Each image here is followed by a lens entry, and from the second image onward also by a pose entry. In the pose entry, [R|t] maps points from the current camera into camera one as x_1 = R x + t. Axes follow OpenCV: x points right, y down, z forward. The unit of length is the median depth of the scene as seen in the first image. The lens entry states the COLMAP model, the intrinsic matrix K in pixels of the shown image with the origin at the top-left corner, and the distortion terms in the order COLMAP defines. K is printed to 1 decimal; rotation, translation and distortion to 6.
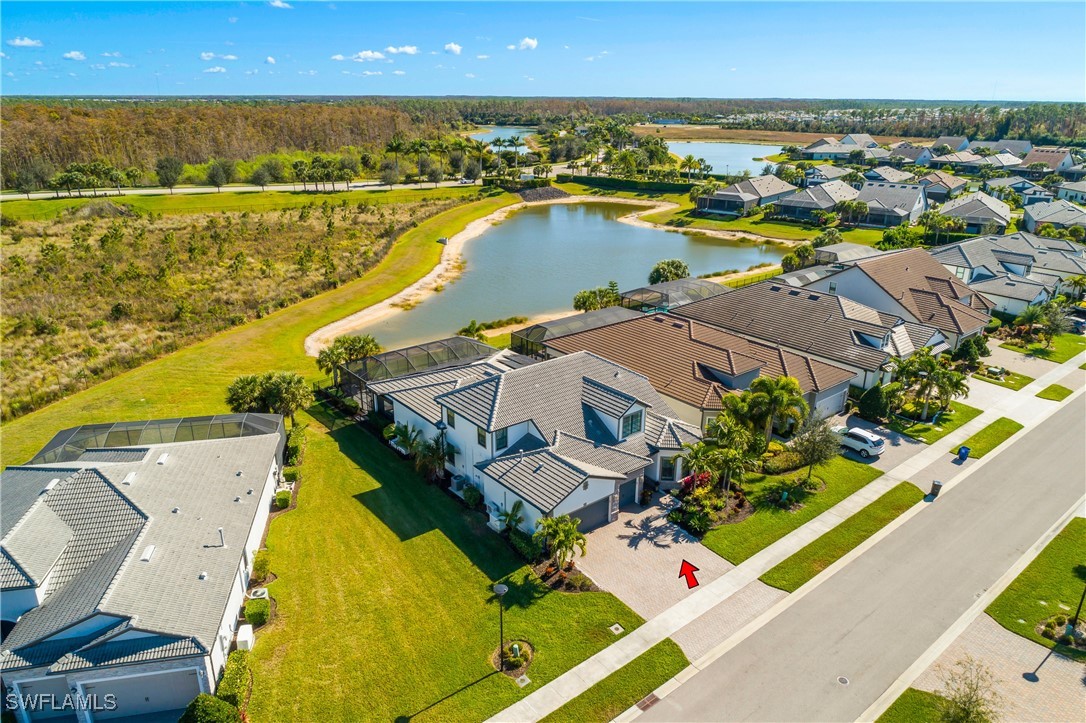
lens RADIAL K [[735.5, 0, 539.5], [0, 735.5, 359.9], [0, 0, 1]] dist [-0.005428, 0.004320]
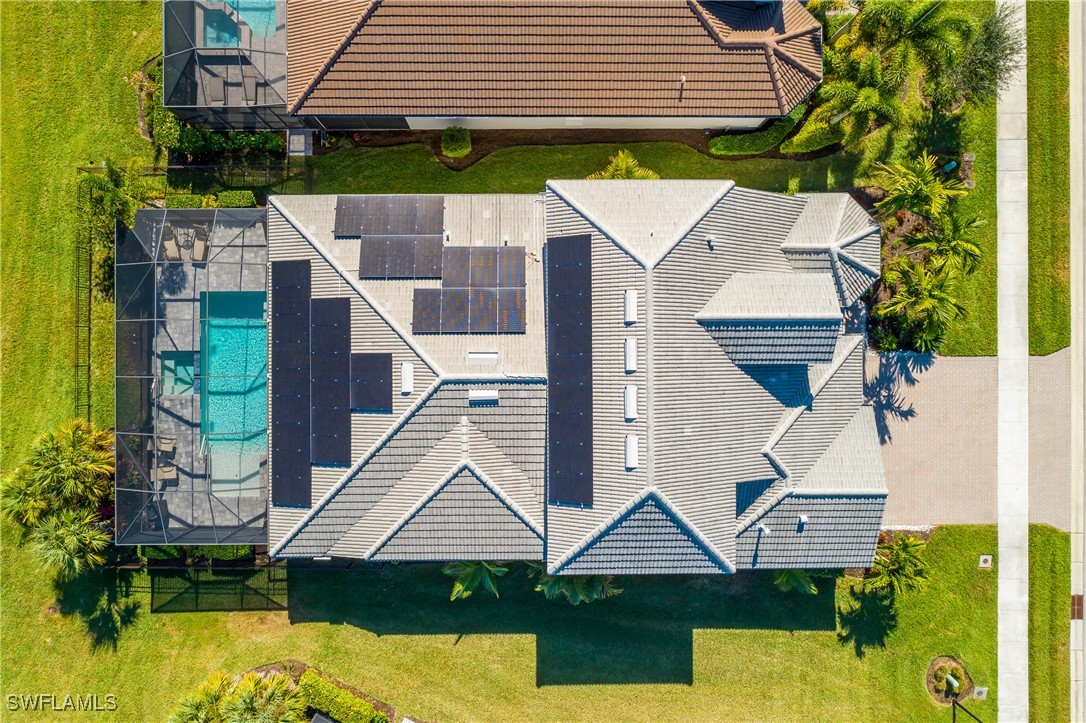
lens RADIAL K [[735.5, 0, 539.5], [0, 735.5, 359.9], [0, 0, 1]] dist [-0.005428, 0.004320]
pose [[0.621471, -0.783412, 0.006219, -0.031799], [0.262136, 0.215416, 0.940681, -0.491345], [-0.738281, -0.582976, 0.339235, 0.955567]]
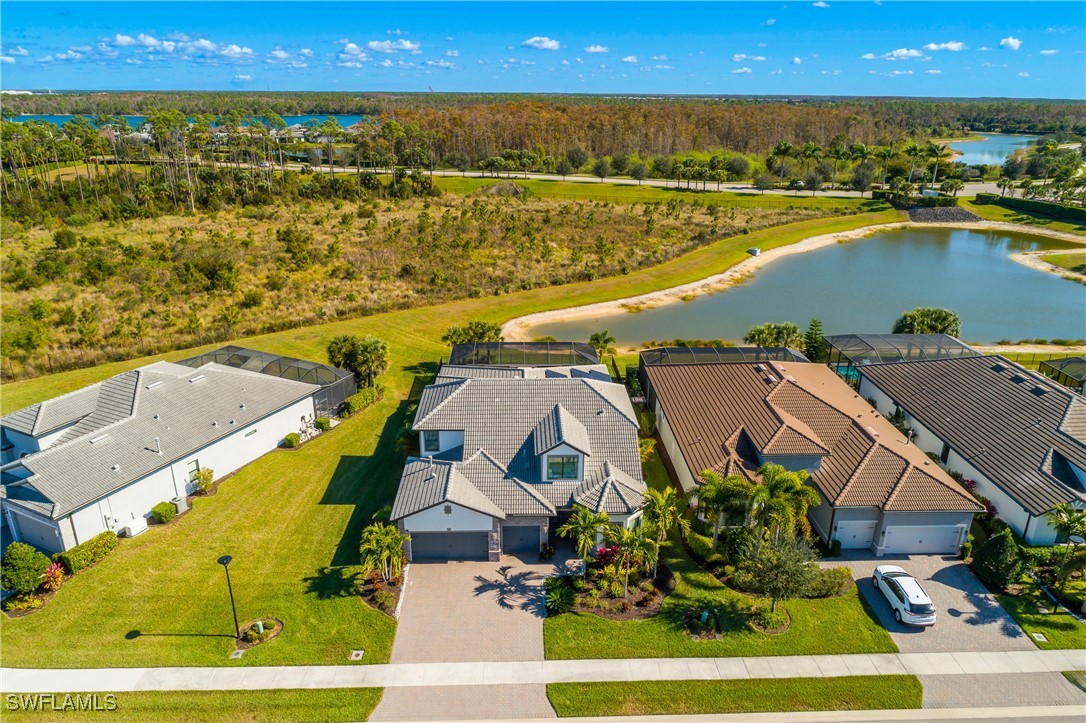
lens RADIAL K [[735.5, 0, 539.5], [0, 735.5, 359.9], [0, 0, 1]] dist [-0.005428, 0.004320]
pose [[0.796520, 0.211910, -0.566260, 0.578986], [-0.212052, 0.974987, 0.066588, -0.091331], [0.566207, 0.067038, 0.821533, 0.256052]]
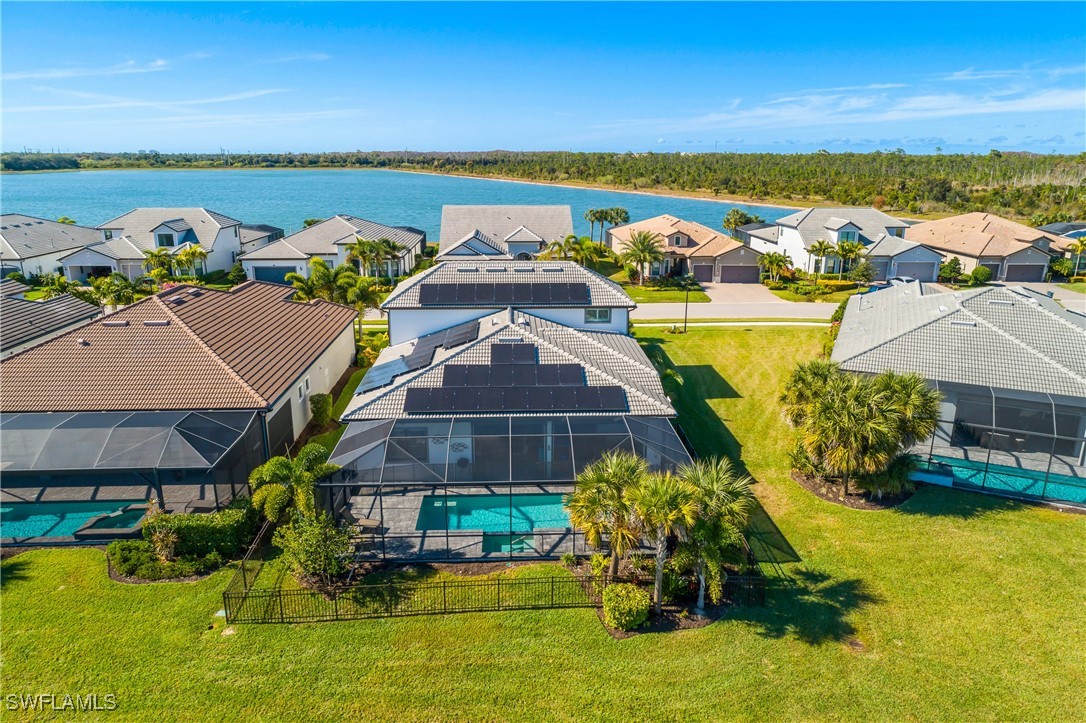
lens RADIAL K [[735.5, 0, 539.5], [0, 735.5, 359.9], [0, 0, 1]] dist [-0.005428, 0.004320]
pose [[-0.808180, -0.164611, 0.565463, -0.548284], [0.193805, 0.832331, 0.519292, -0.355725], [-0.556134, 0.529271, -0.640771, 1.680327]]
